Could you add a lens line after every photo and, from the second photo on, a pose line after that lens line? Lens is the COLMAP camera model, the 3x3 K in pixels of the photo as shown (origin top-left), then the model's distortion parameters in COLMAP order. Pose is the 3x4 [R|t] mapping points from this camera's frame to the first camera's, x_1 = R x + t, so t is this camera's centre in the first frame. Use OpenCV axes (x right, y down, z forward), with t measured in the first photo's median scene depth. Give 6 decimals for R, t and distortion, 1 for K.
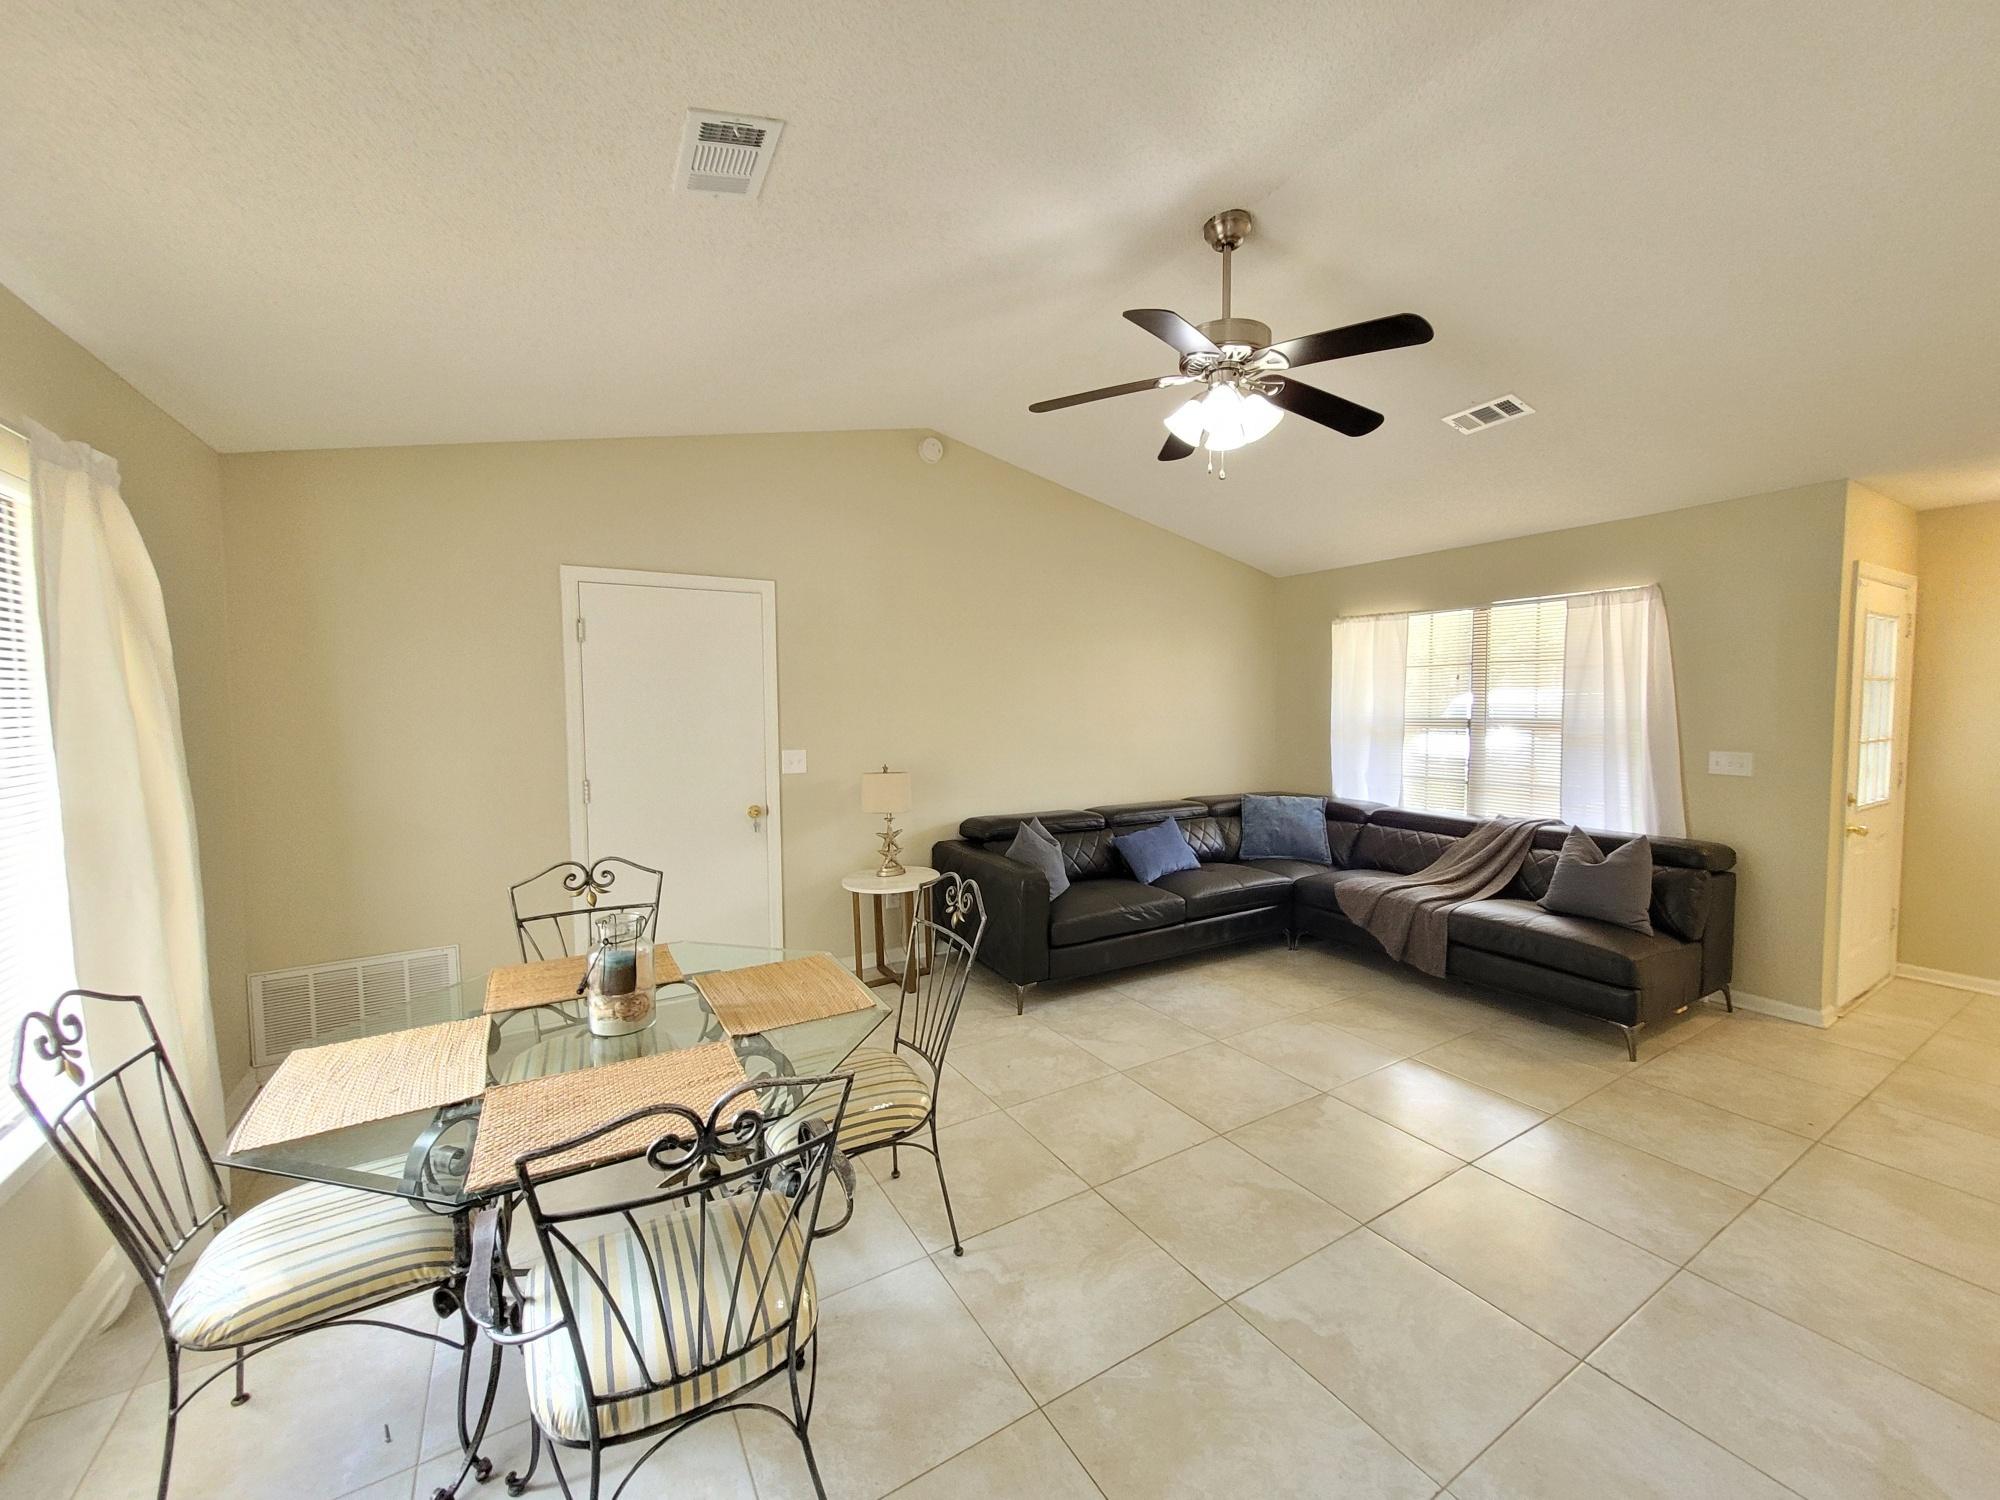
lens RADIAL K [[781.0, 0, 1009.0], [0, 781.0, 704.5], [0, 0, 1]] dist [0.003883, 0.000395]
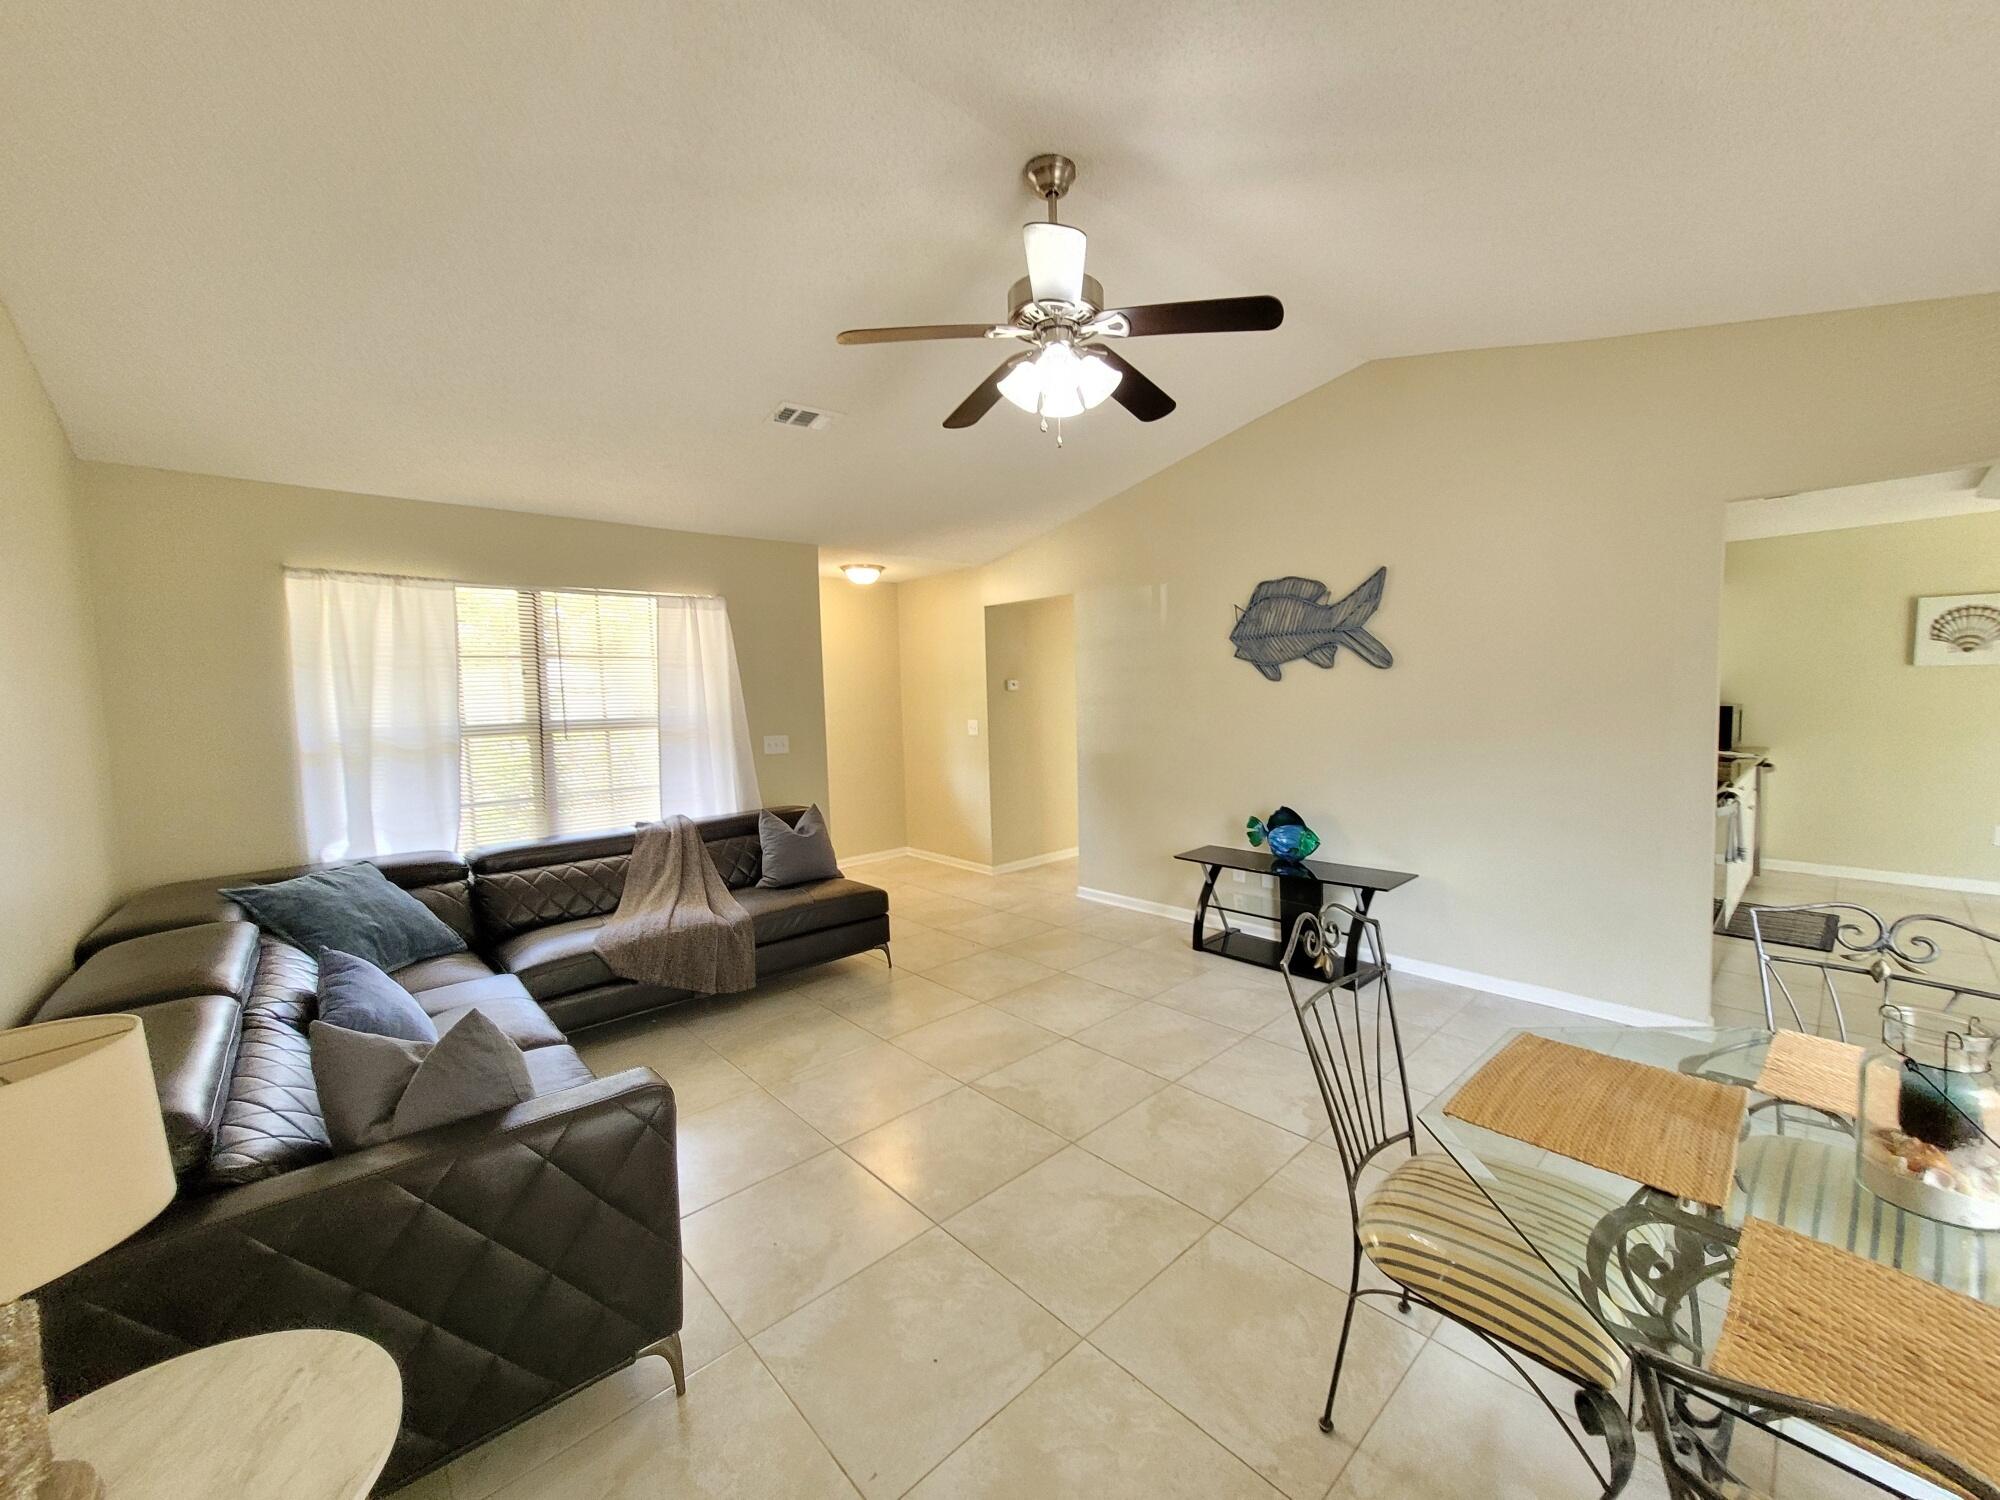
lens RADIAL K [[778.8, 0, 1053.6], [0, 778.8, 723.9], [0, 0, 1]] dist [0.007037, -0.000594]
pose [[-0.215149, -0.031685, 0.976067, -0.557032], [0.032570, 0.998685, 0.039599, 0.005800], [-0.976038, 0.040310, -0.213834, 1.066337]]
